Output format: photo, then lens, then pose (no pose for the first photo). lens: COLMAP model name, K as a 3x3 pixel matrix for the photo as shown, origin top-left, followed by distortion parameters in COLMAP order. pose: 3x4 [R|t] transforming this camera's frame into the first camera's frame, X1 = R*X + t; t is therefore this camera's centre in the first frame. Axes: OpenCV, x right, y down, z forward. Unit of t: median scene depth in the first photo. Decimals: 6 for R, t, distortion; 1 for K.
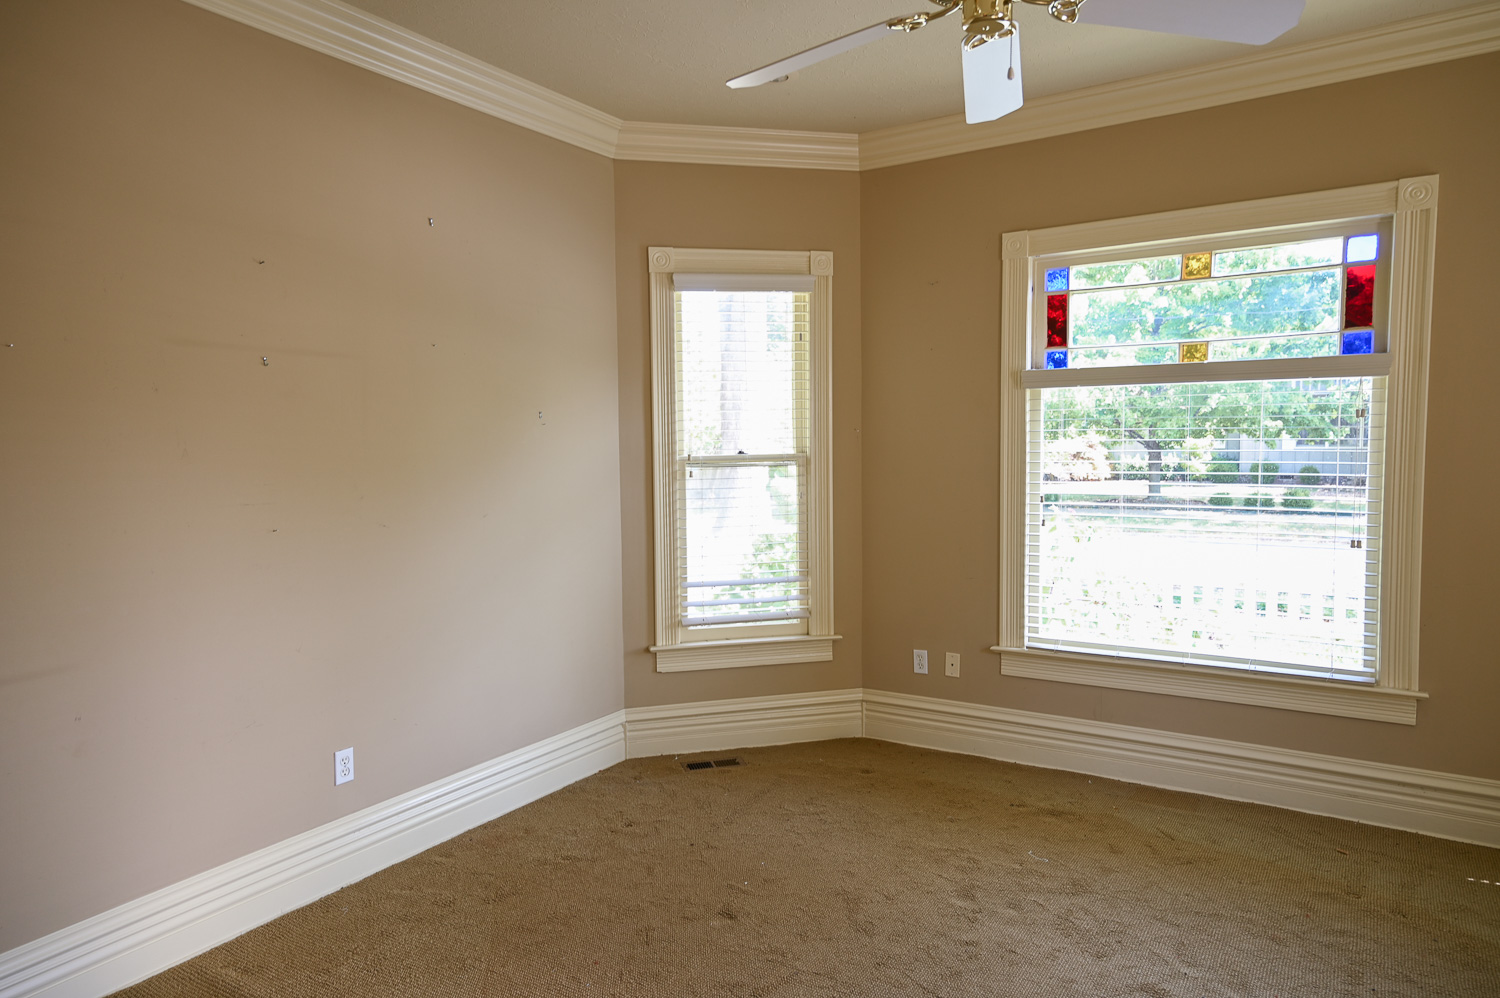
lens RADIAL K [[963.2, 0, 747.9], [0, 963.2, 494.8], [0, 0, 1]] dist [0.035113, 0.003599]
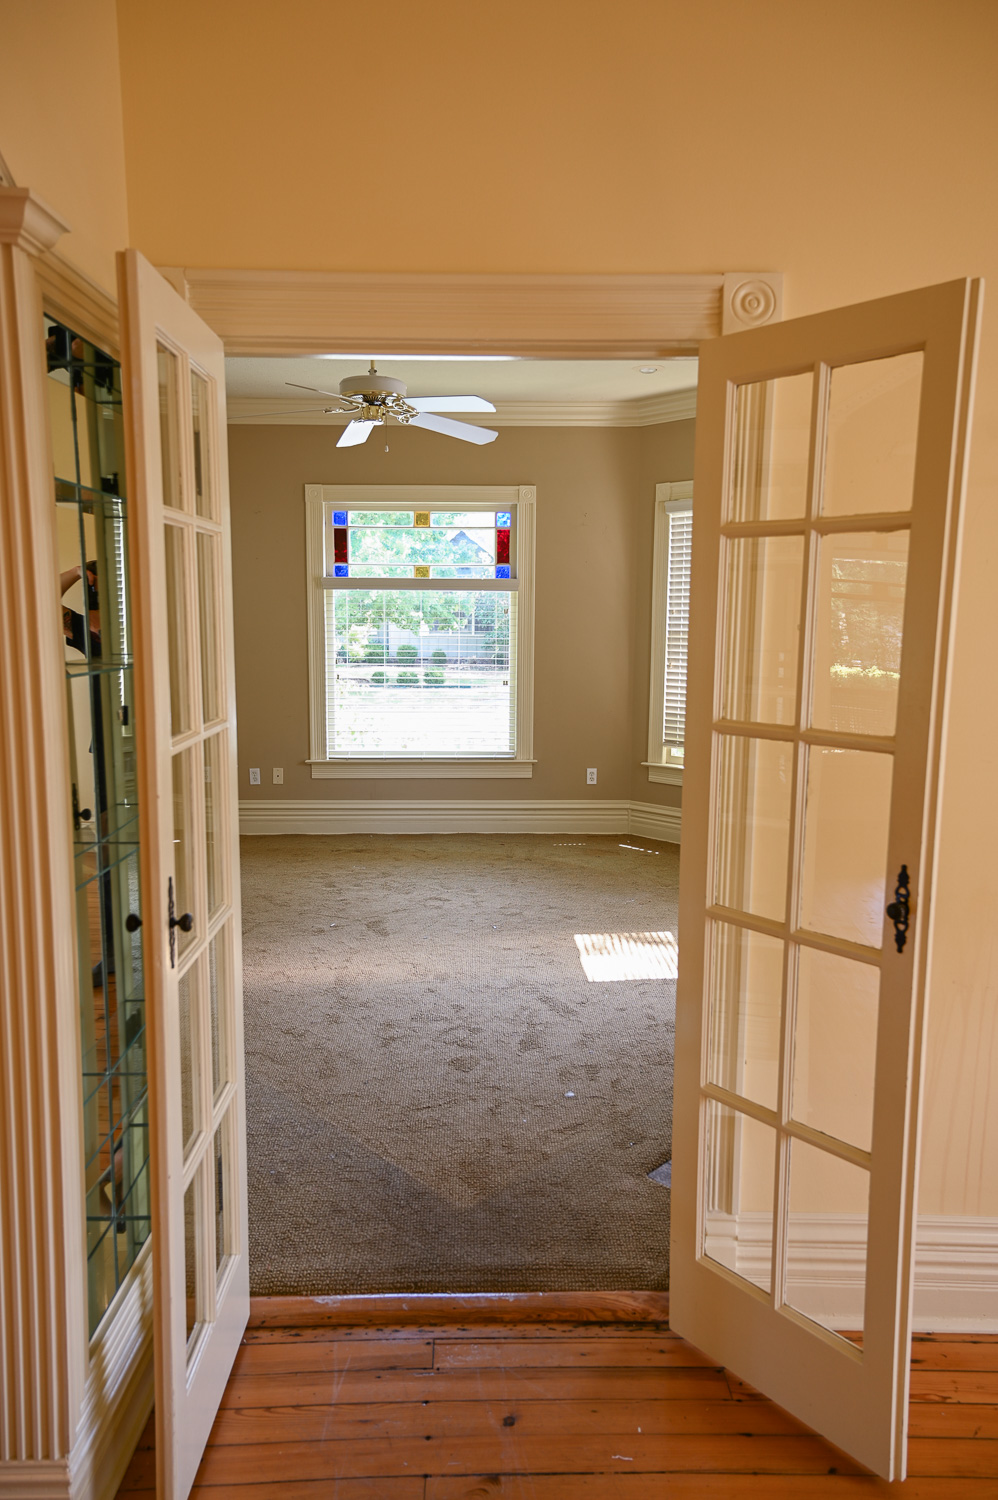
lens RADIAL K [[979.9, 0, 503.3], [0, 979.9, 743.8], [0, 0, 1]] dist [0.044471, 0.007327]
pose [[0.826576, -0.053515, 0.560275, -0.357111], [0.017954, 0.997470, 0.068787, 0.031765], [-0.562538, -0.046799, 0.825446, -0.447183]]
